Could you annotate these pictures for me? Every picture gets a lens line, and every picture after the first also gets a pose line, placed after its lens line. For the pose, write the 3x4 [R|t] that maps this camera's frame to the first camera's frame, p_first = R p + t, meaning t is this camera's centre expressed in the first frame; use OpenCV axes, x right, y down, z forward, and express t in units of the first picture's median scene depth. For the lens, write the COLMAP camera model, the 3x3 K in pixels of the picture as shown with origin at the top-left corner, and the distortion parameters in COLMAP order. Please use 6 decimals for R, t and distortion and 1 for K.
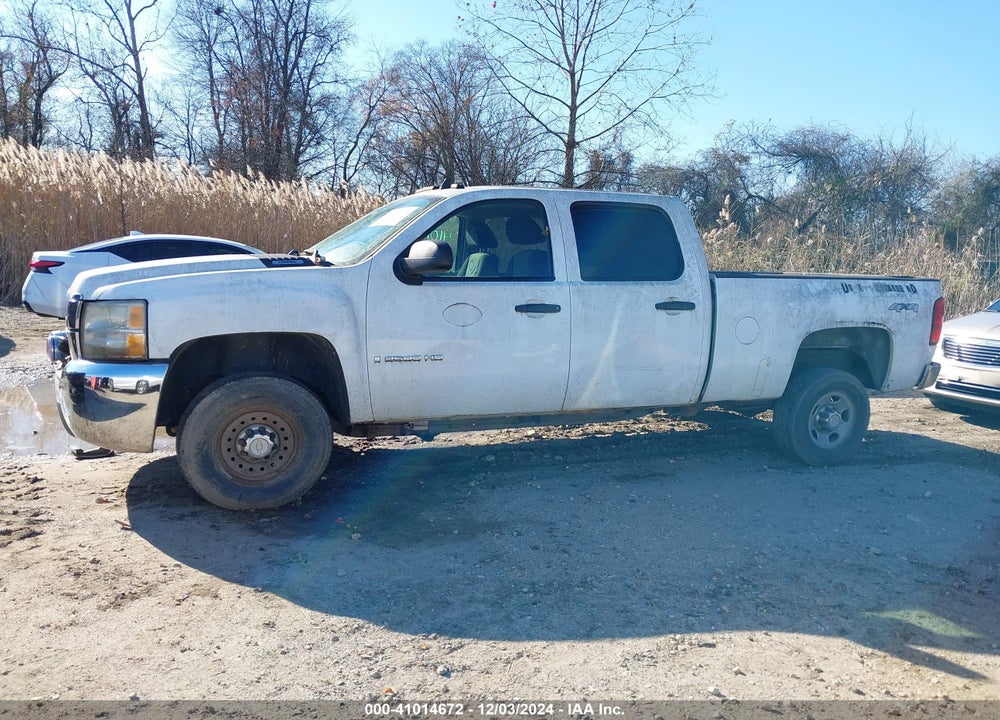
lens RADIAL K [[772.8, 0, 515.1], [0, 772.8, 379.0], [0, 0, 1]] dist [0.135572, -0.292675]
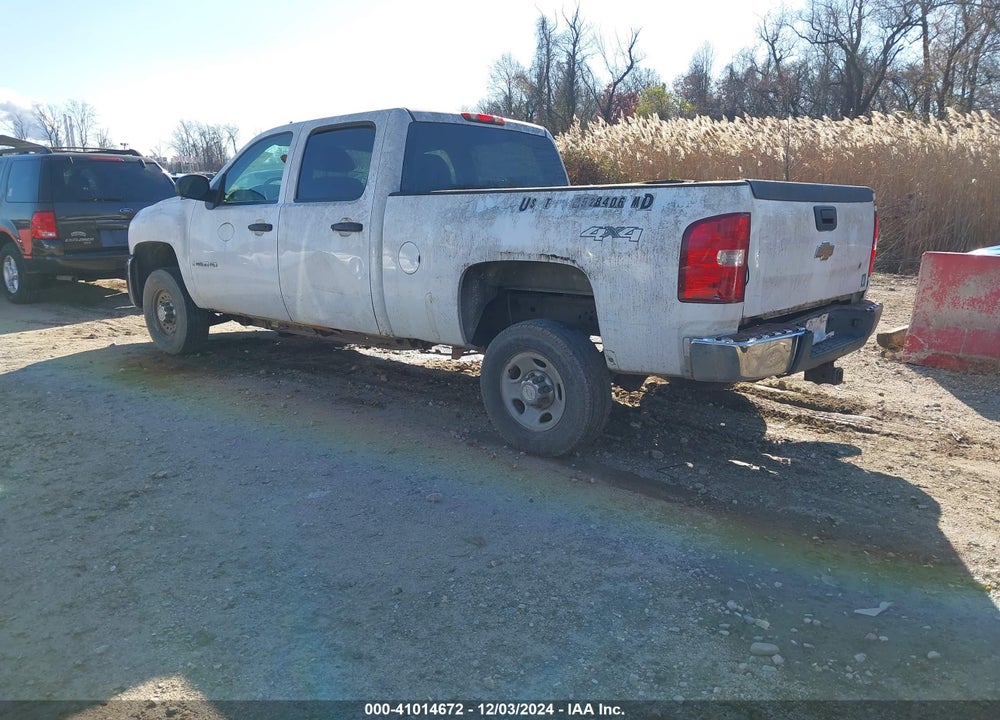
lens RADIAL K [[772.8, 0, 515.1], [0, 772.8, 379.0], [0, 0, 1]] dist [0.135572, -0.292675]
pose [[0.413988, 0.159611, -0.896180, 1.239459], [-0.118971, 0.985550, 0.120570, -0.051332], [0.902474, 0.056705, 0.426995, 0.813476]]
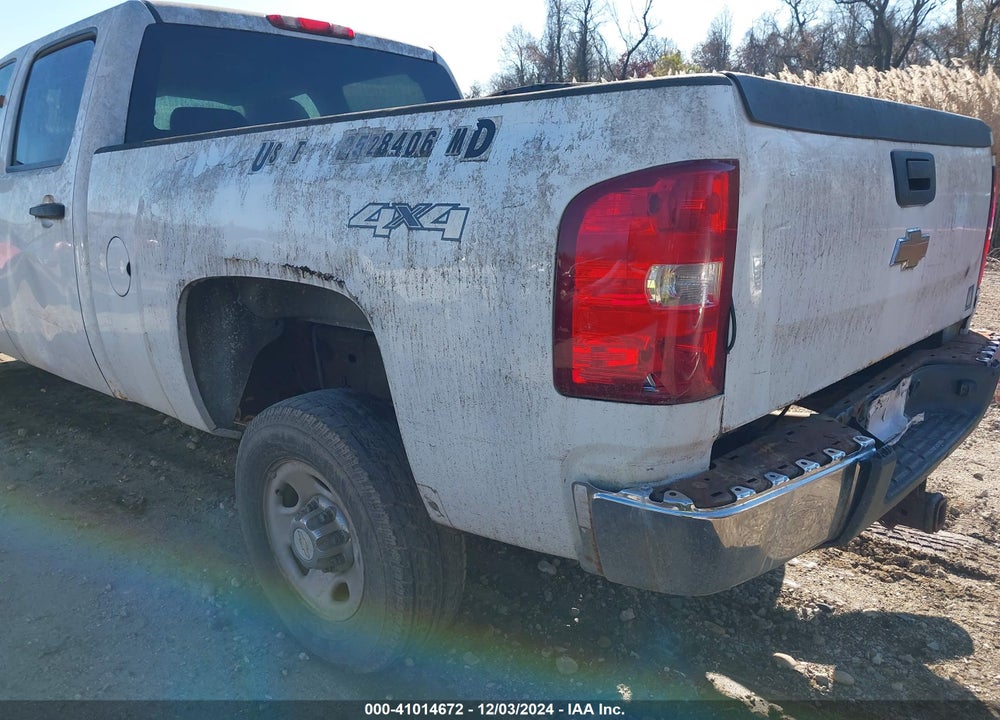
lens RADIAL K [[773.5, 0, 520.6], [0, 773.5, 382.6], [0, 0, 1]] dist [0.095449, -0.160308]
pose [[0.397744, 0.182398, -0.899183, 0.897534], [-0.103596, 0.982701, 0.153515, -0.098004], [0.911629, 0.032092, 0.409759, 1.121001]]
